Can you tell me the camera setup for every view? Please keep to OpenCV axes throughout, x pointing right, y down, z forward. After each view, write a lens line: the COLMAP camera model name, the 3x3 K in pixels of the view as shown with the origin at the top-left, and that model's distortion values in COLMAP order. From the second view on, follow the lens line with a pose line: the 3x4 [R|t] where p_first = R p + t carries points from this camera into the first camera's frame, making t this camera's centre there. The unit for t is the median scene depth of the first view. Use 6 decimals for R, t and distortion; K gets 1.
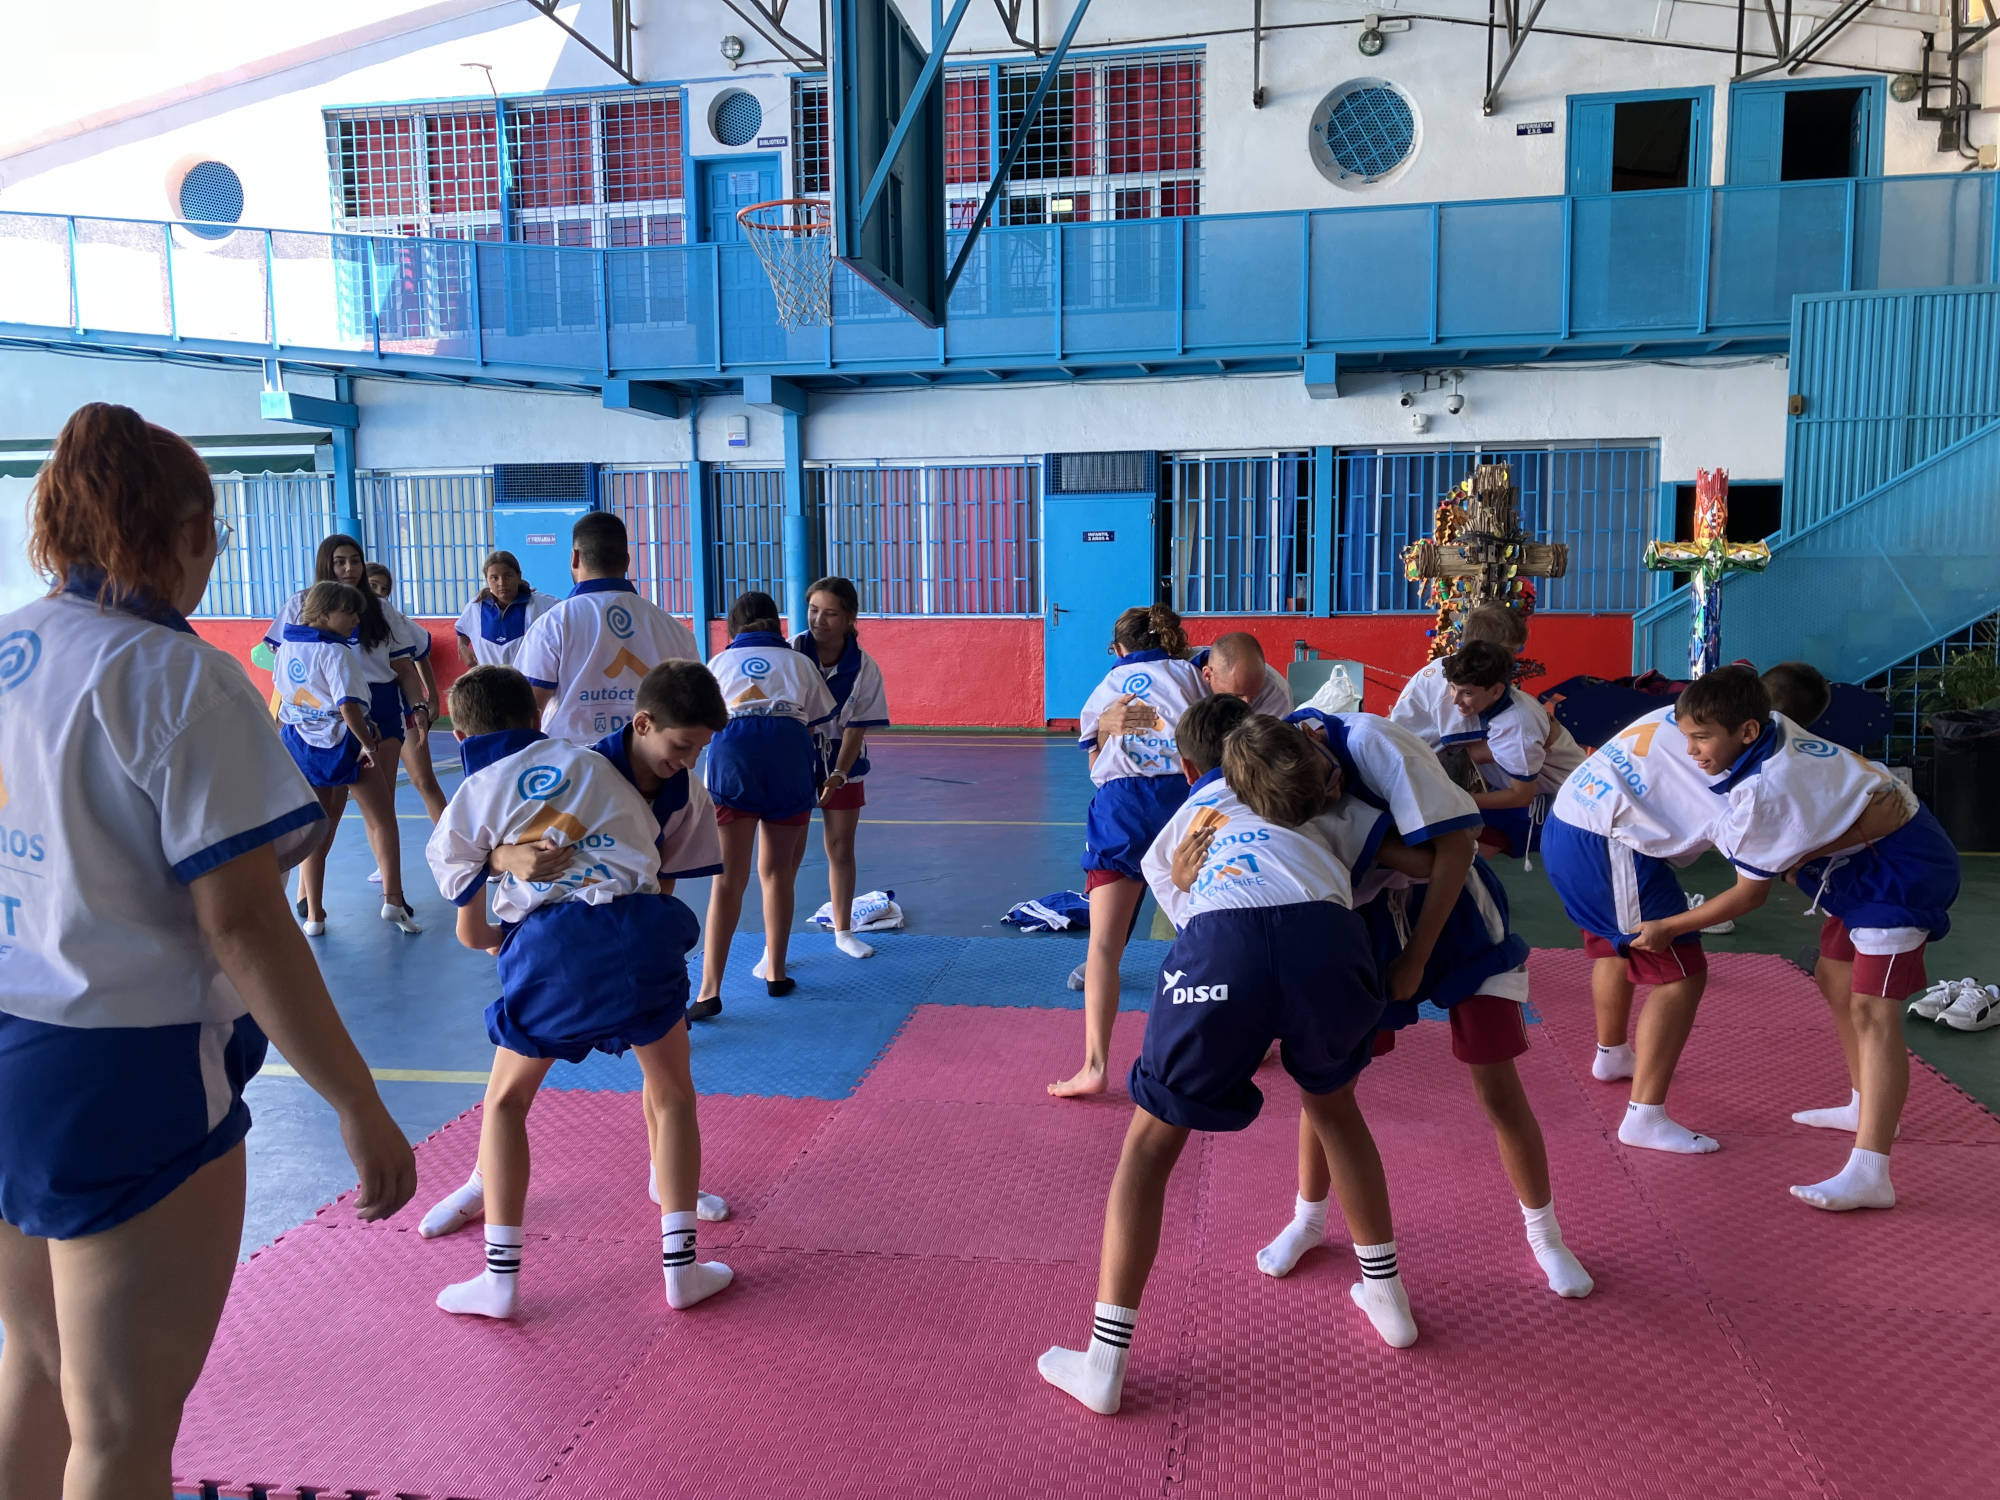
lens RADIAL K [[1619.4, 0, 1035.6], [0, 1619.4, 813.2], [0, 0, 1]] dist [0.028610, -0.024689]
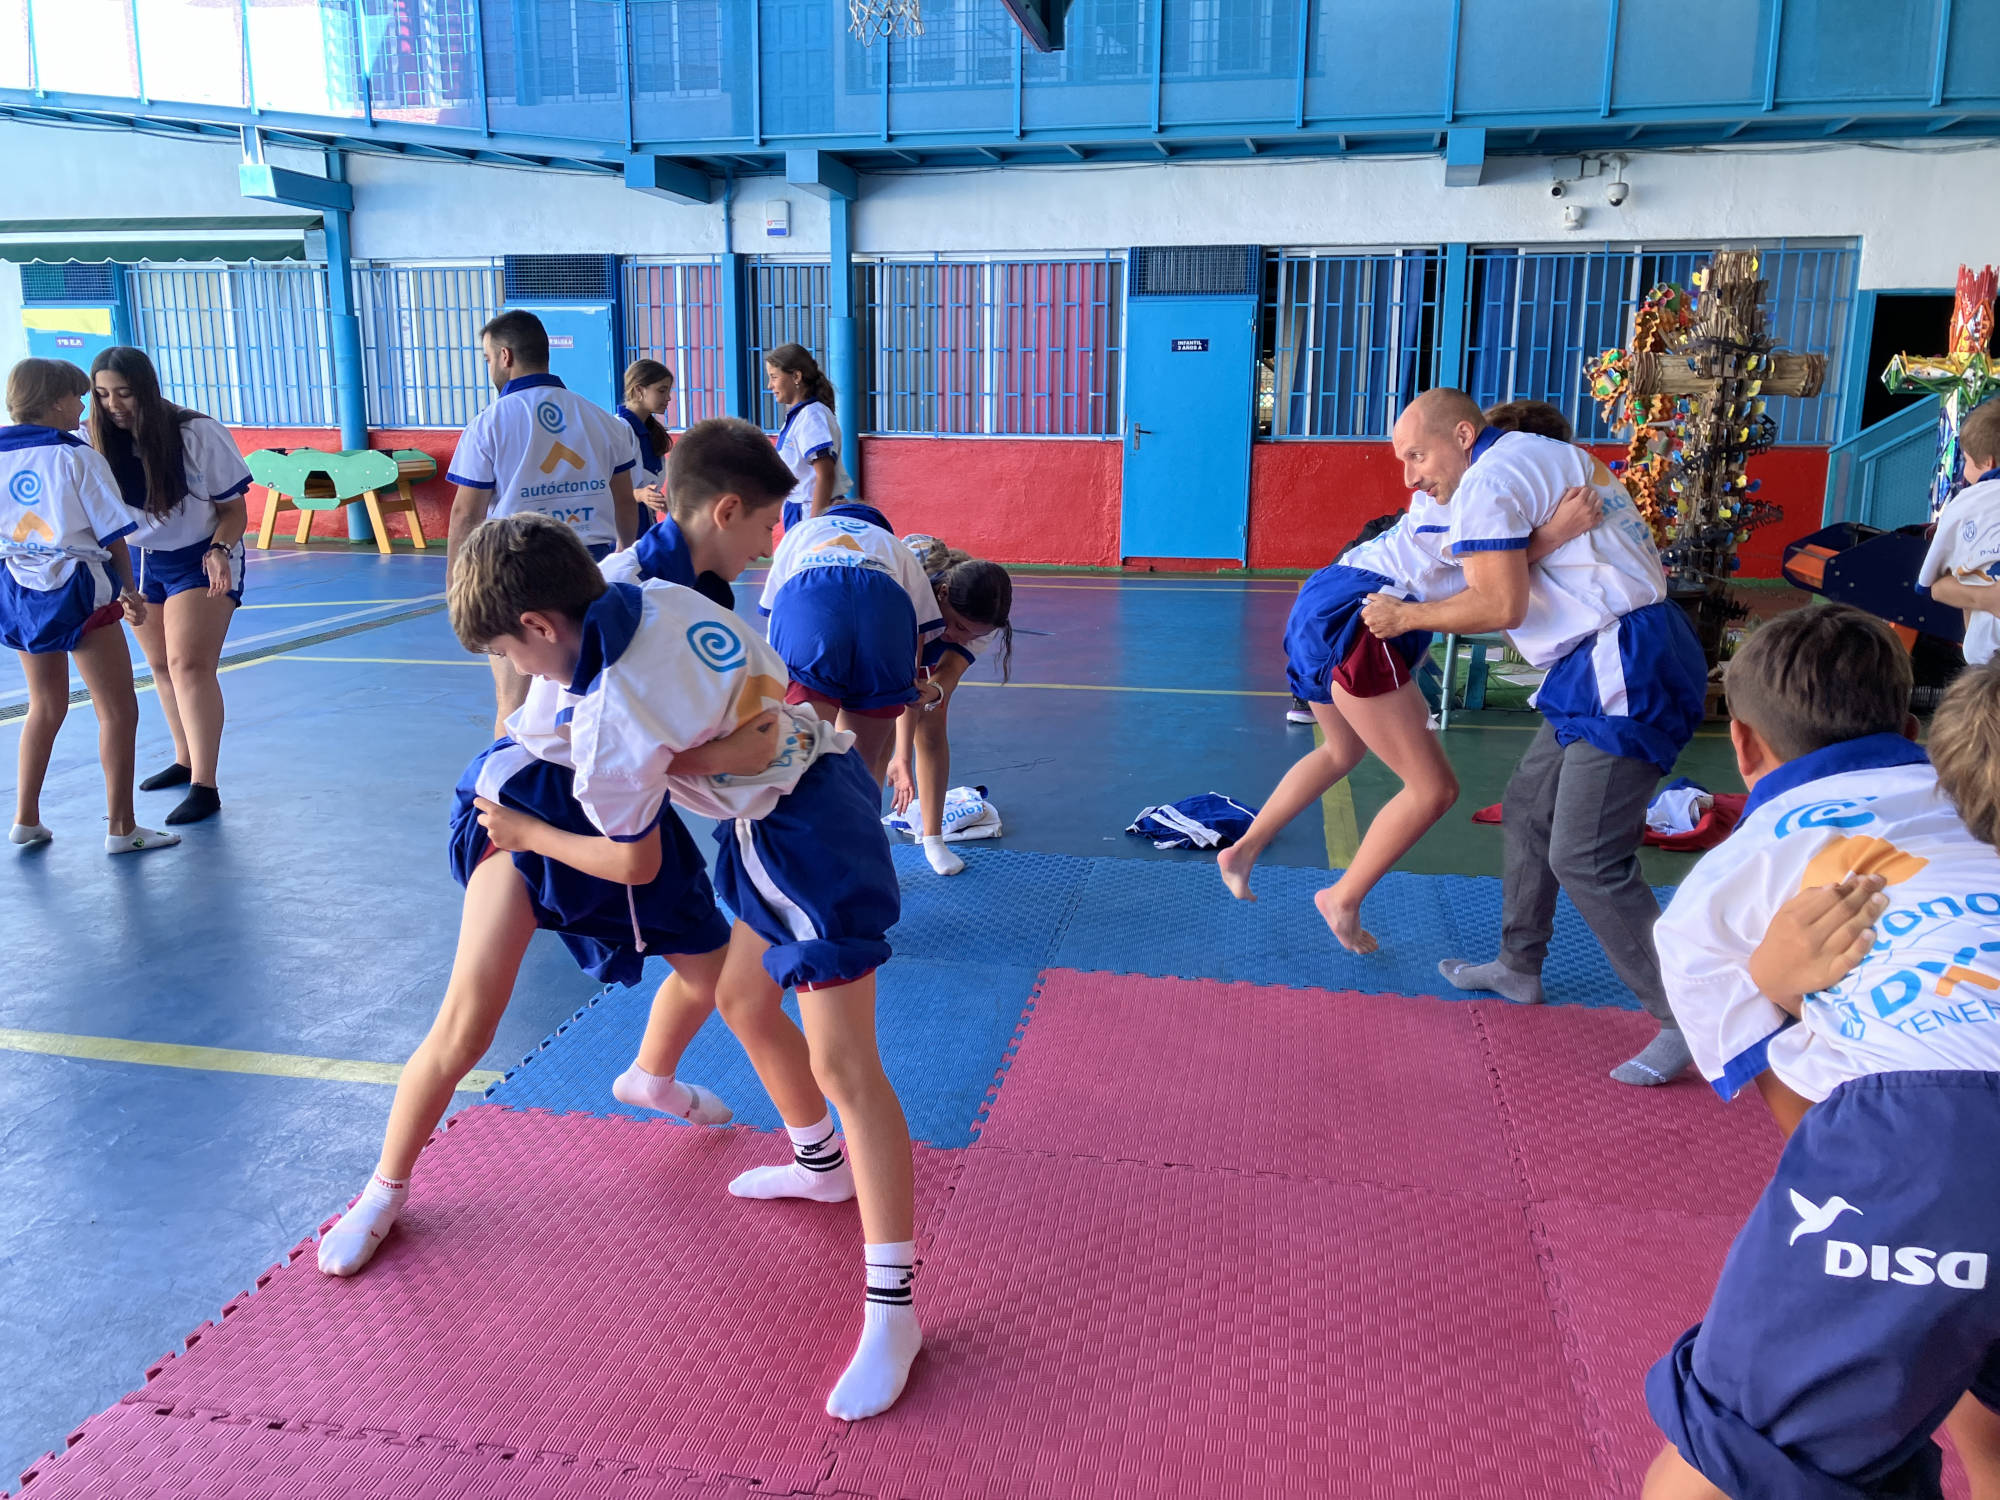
lens RADIAL K [[1619.4, 0, 997.4], [0, 1619.4, 753.6], [0, 0, 1]] dist [0.028610, -0.024689]
pose [[0.999118, 0.023735, -0.034644, -0.028808], [-0.021274, 0.997338, 0.069741, -0.011664], [0.036207, -0.068943, 0.996963, 0.114986]]
